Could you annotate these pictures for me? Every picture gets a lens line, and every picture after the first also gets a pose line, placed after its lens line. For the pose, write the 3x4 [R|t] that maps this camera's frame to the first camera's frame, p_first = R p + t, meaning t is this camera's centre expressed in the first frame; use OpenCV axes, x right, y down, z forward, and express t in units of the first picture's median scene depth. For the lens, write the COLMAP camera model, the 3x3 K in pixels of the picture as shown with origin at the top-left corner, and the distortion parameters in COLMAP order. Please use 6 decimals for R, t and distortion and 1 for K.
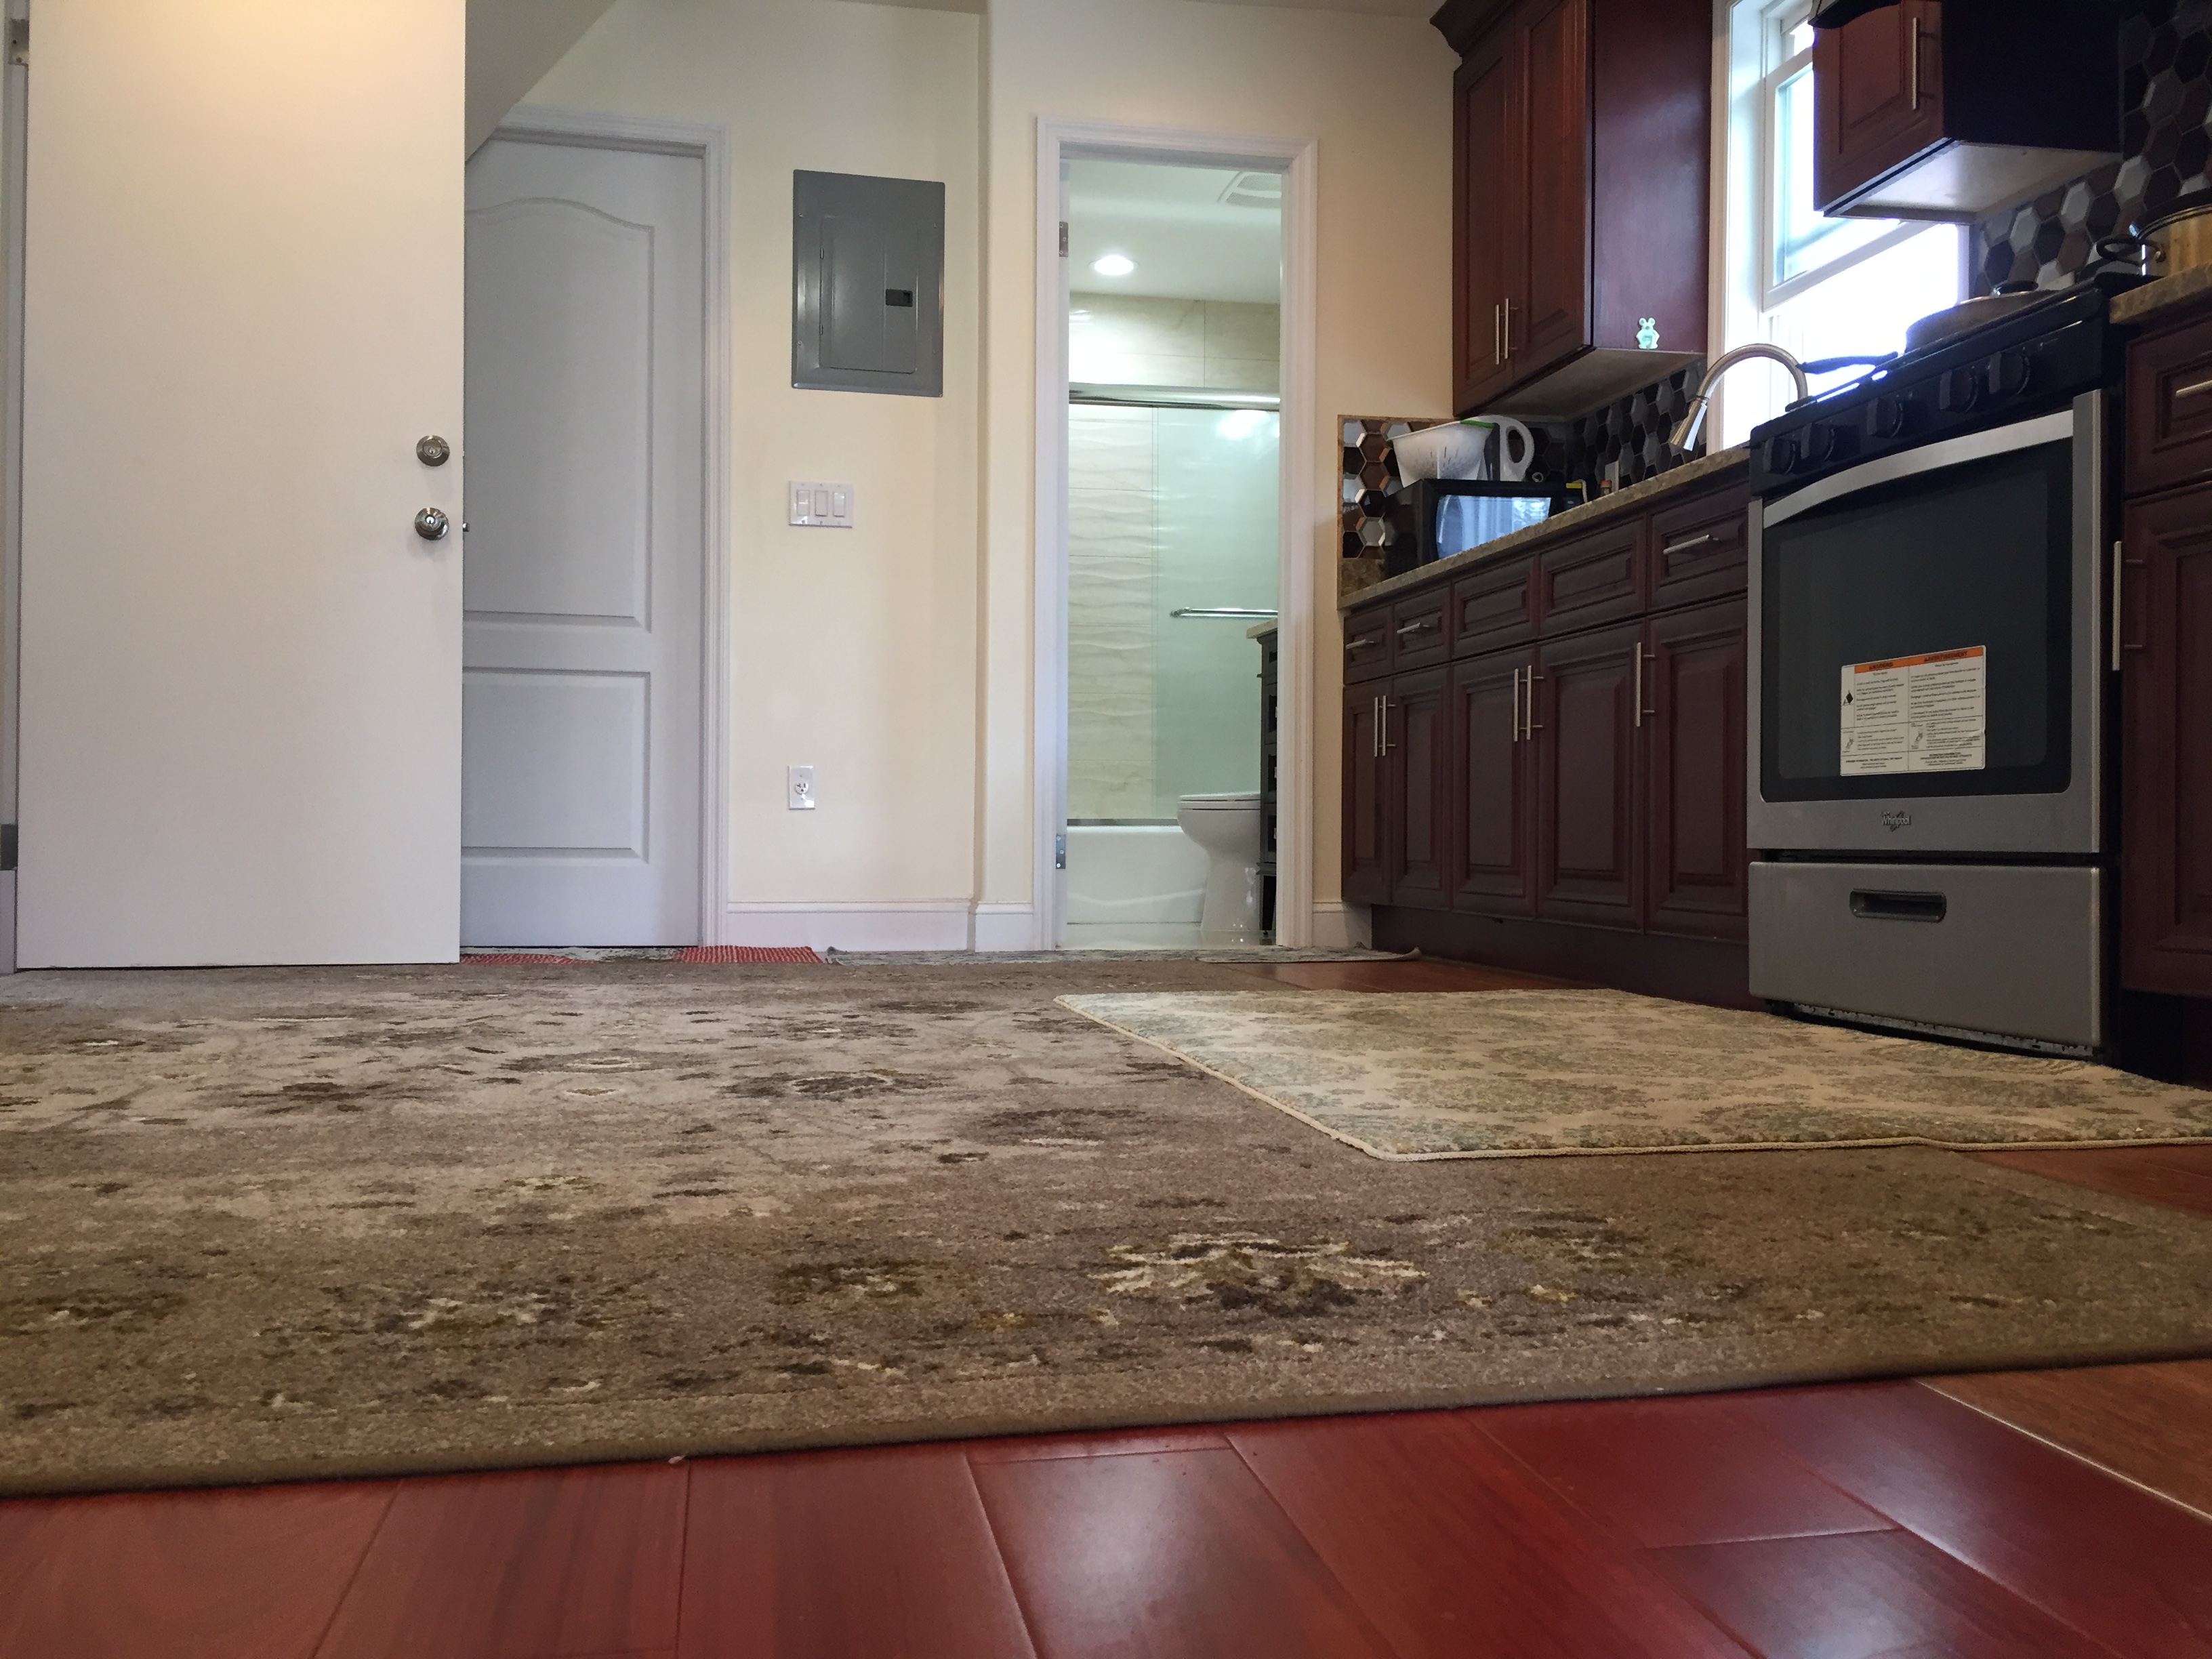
lens RADIAL K [[1882.0, 0, 1107.9], [0, 1882.0, 832.3], [0, 0, 1]] dist [-0.006916, -0.003484]
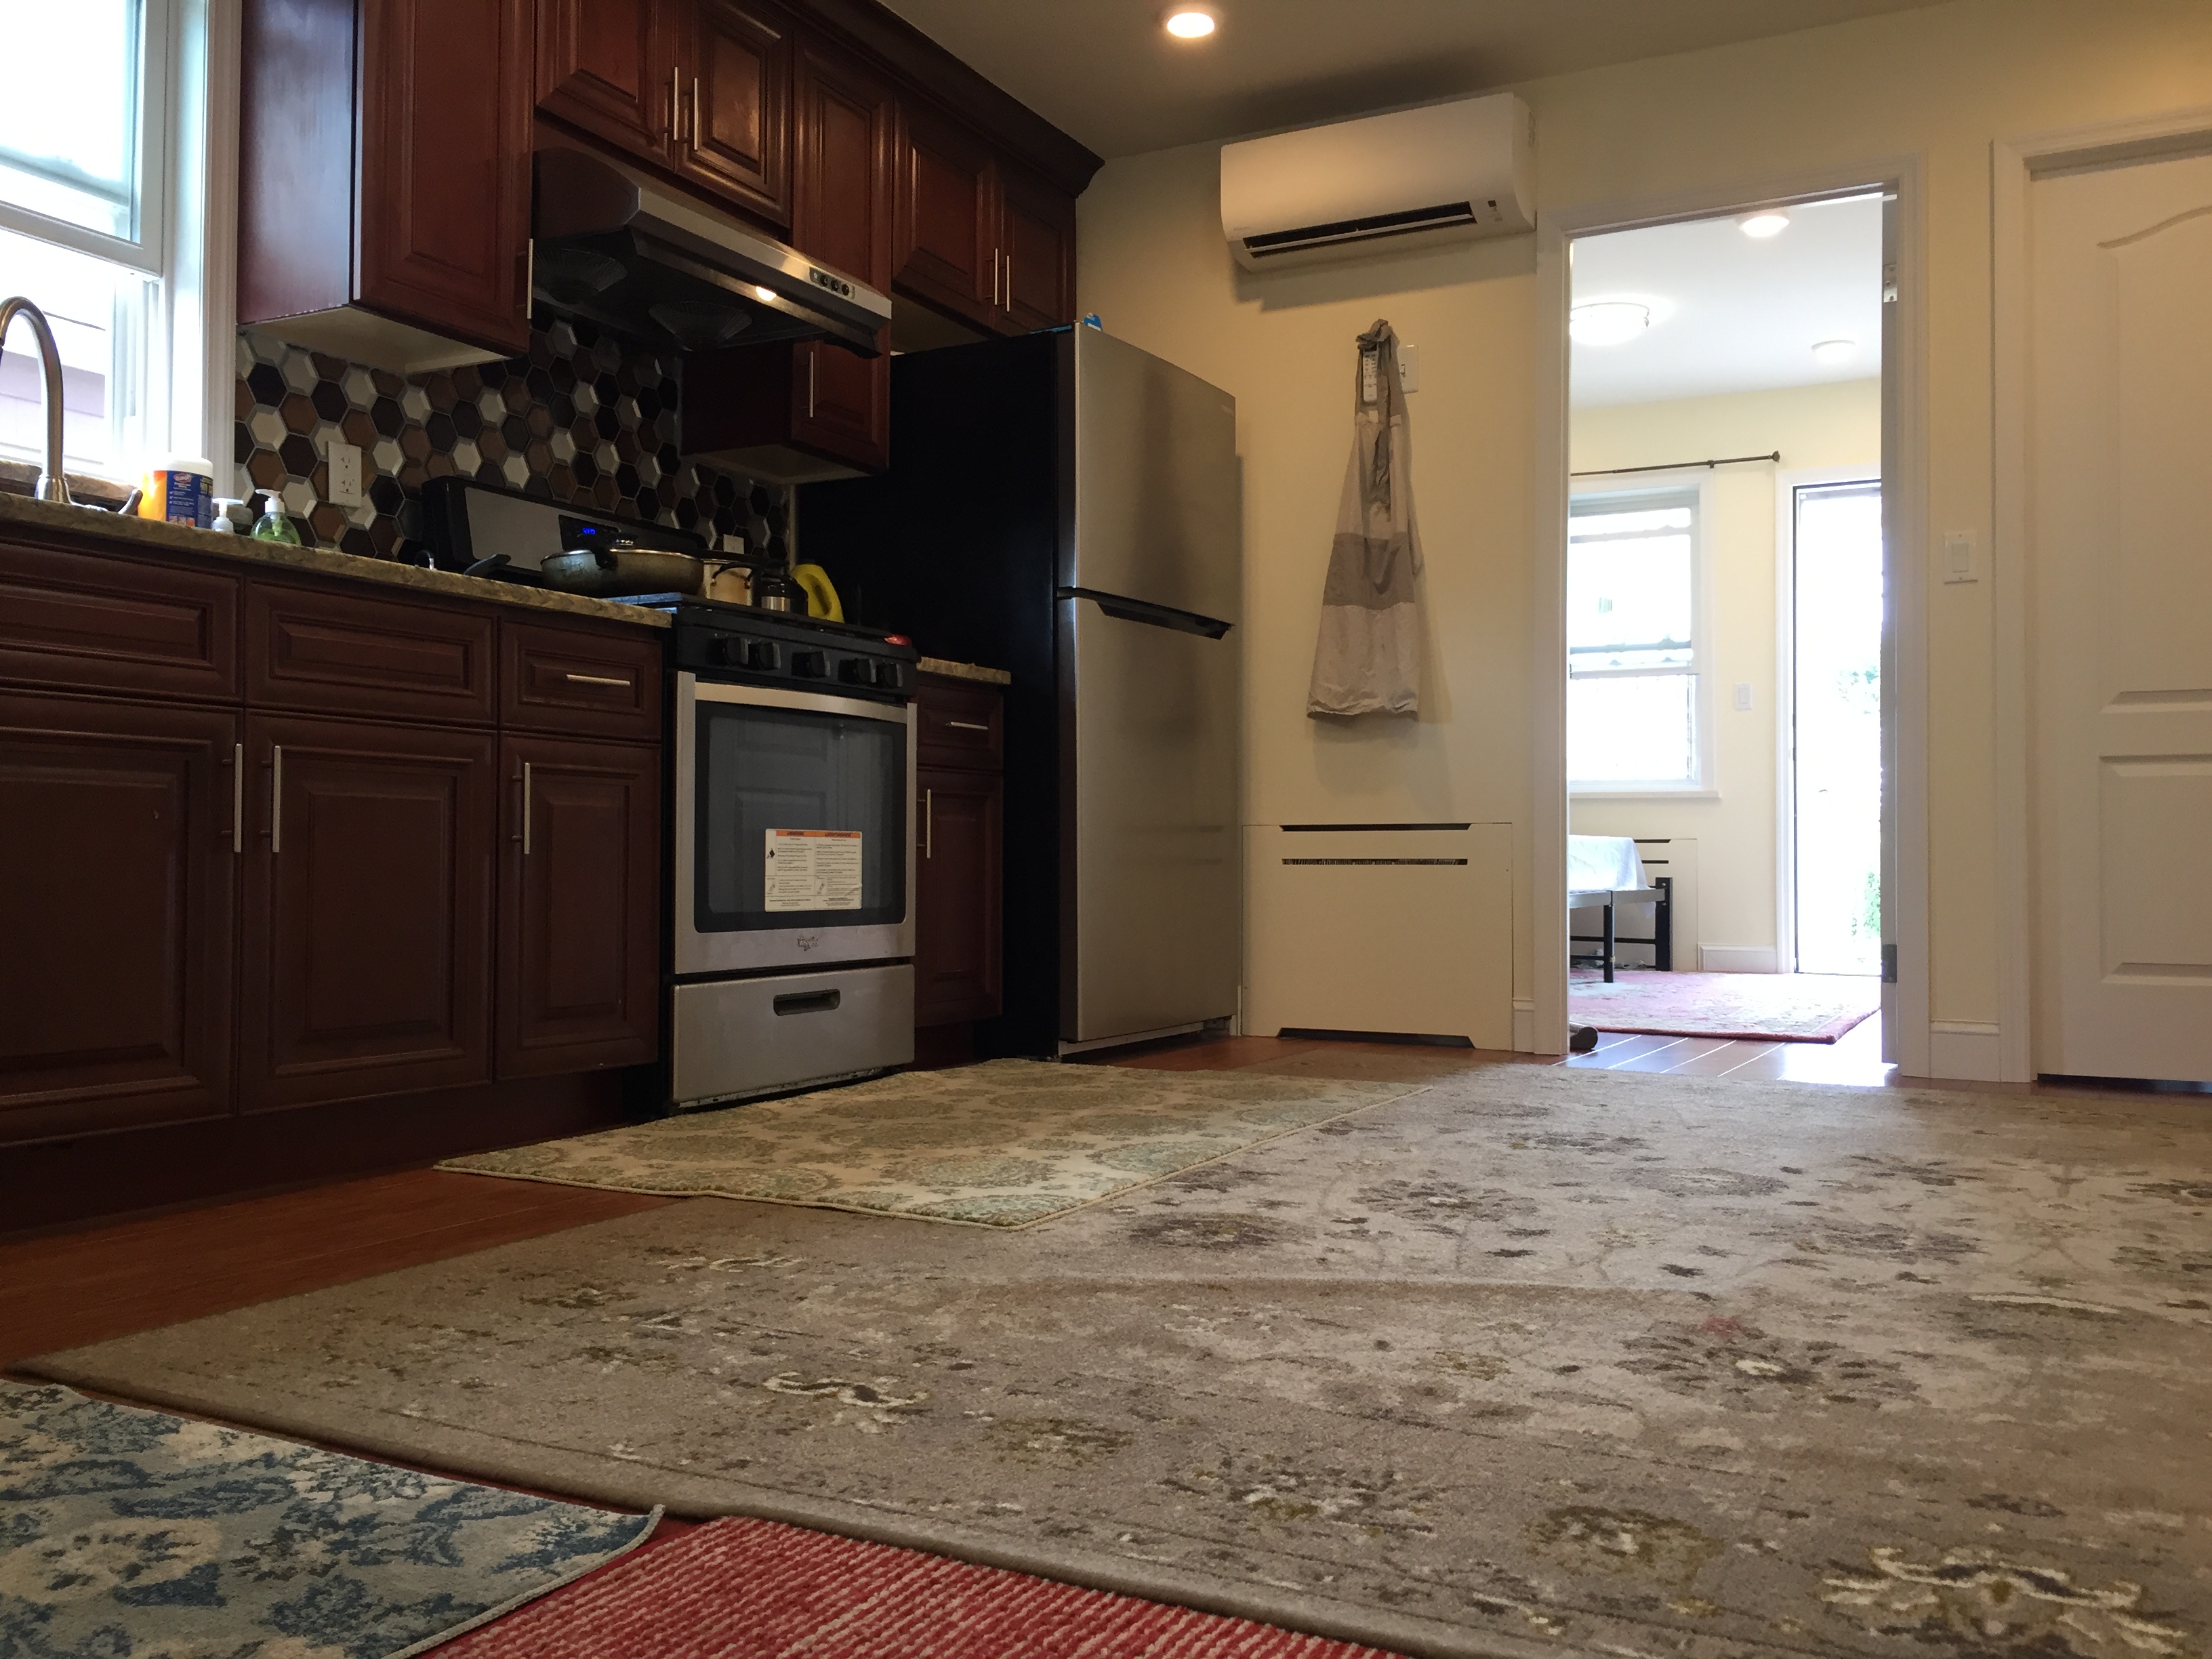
lens RADIAL K [[1882.0, 0, 1108.5], [0, 1882.0, 829.6], [0, 0, 1]] dist [-0.006916, -0.003484]
pose [[-0.768034, 0.001653, 0.640407, -0.669941], [-0.010807, 0.999821, -0.015542, -0.072279], [-0.640318, -0.018858, -0.767878, 1.931885]]
